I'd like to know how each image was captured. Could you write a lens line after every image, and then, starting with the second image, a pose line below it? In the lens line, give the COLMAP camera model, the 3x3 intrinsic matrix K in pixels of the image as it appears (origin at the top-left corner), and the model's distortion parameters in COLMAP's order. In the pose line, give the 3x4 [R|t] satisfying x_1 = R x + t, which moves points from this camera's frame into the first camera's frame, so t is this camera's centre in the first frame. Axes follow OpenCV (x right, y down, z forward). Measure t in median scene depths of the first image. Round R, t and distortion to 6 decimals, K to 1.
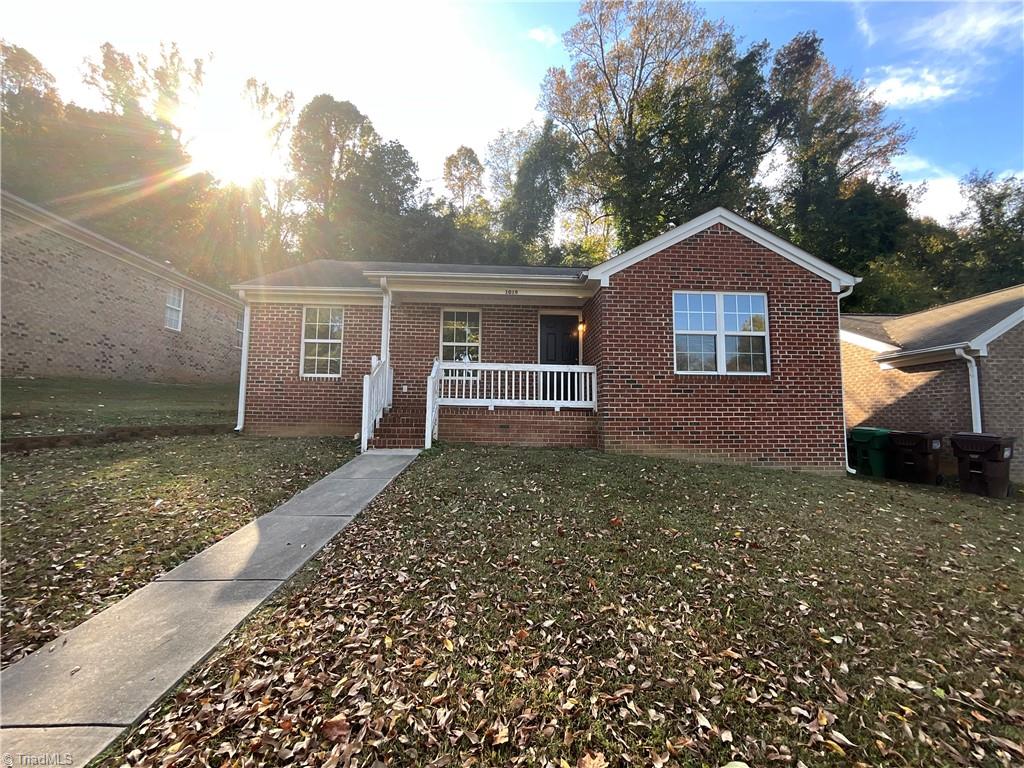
lens RADIAL K [[417.1, 0, 512.3], [0, 417.1, 386.0], [0, 0, 1]] dist [-0.000071, 0.000122]
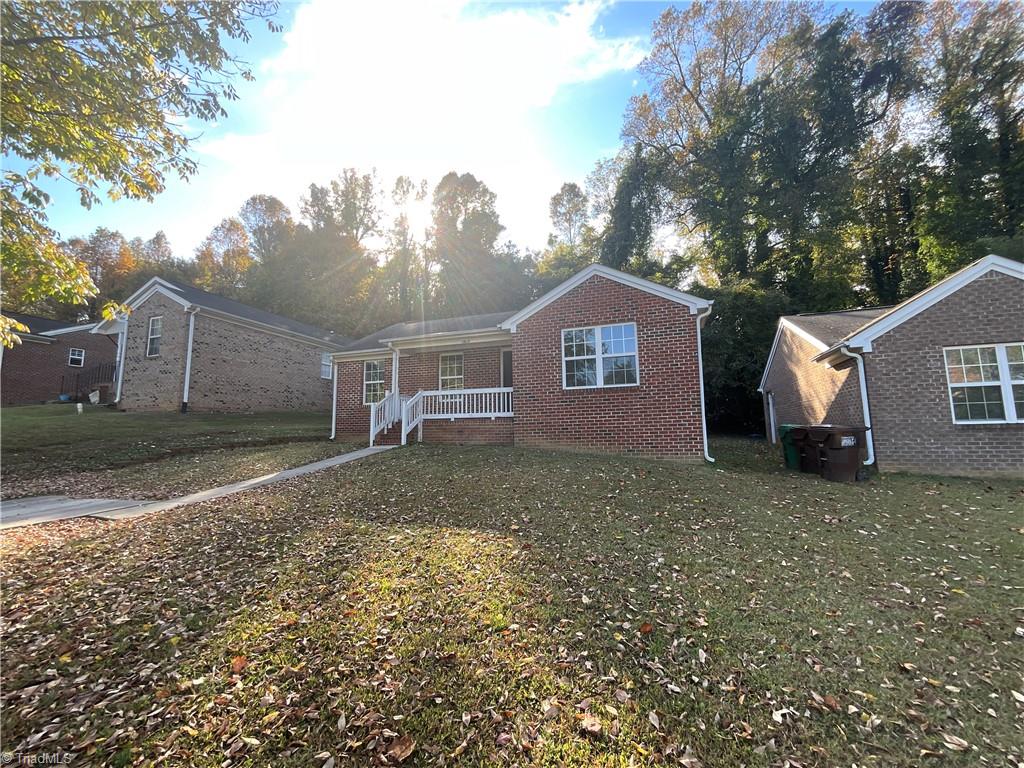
lens RADIAL K [[418.4, 0, 512.2], [0, 418.4, 385.5], [0, 0, 1]] dist [-0.000412, 0.000040]
pose [[0.926933, -0.069267, -0.368777, 0.712047], [0.053439, 0.997165, -0.052978, 0.021361], [0.371401, 0.029400, 0.928007, -0.335761]]
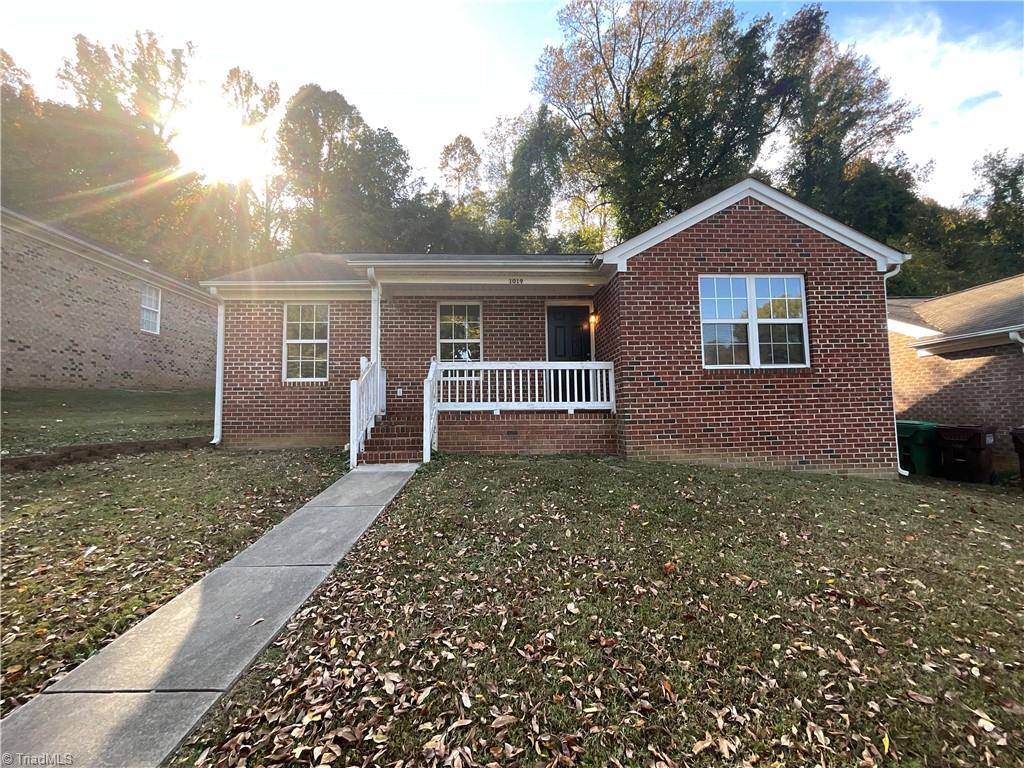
lens RADIAL K [[418.4, 0, 512.2], [0, 418.4, 385.5], [0, 0, 1]] dist [-0.000412, 0.000040]
pose [[0.999659, -0.025981, 0.002609, -0.018300], [0.025947, 0.999583, 0.012651, -0.014541], [-0.002936, -0.012579, 0.999917, 0.107478]]
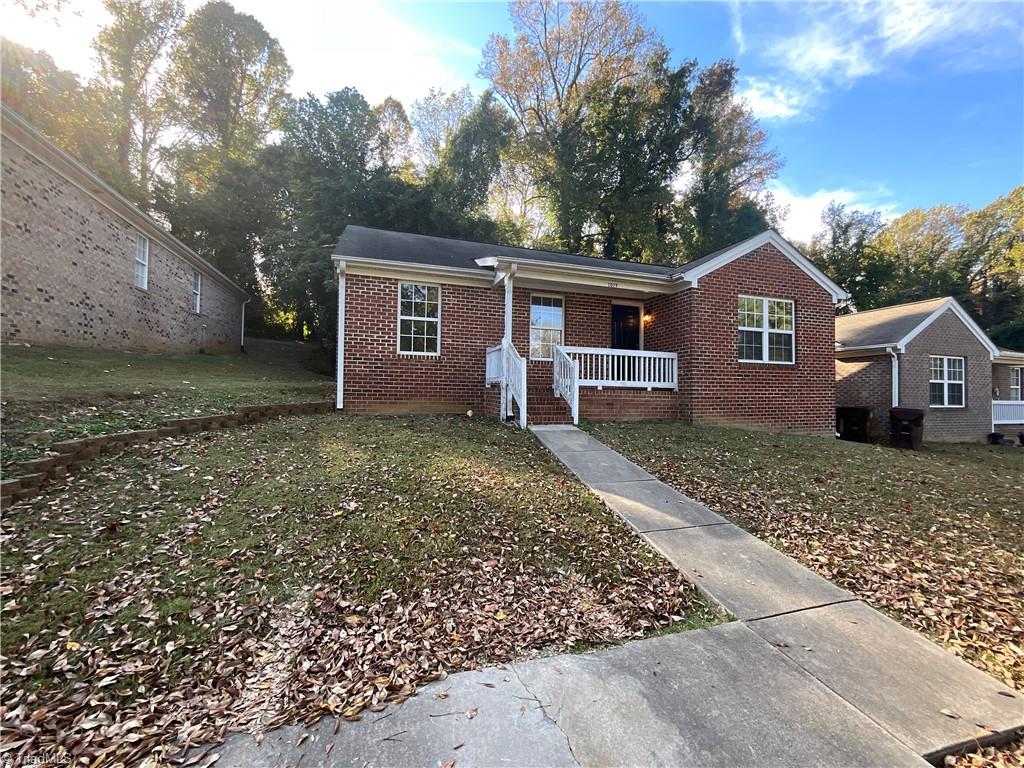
lens RADIAL K [[417.1, 0, 512.3], [0, 417.1, 386.0], [0, 0, 1]] dist [-0.000071, 0.000122]
pose [[0.963277, 0.006877, 0.268422, -0.576714], [-0.023907, 0.997898, 0.060227, -0.014705], [-0.267443, -0.064432, 0.961417, -0.029307]]
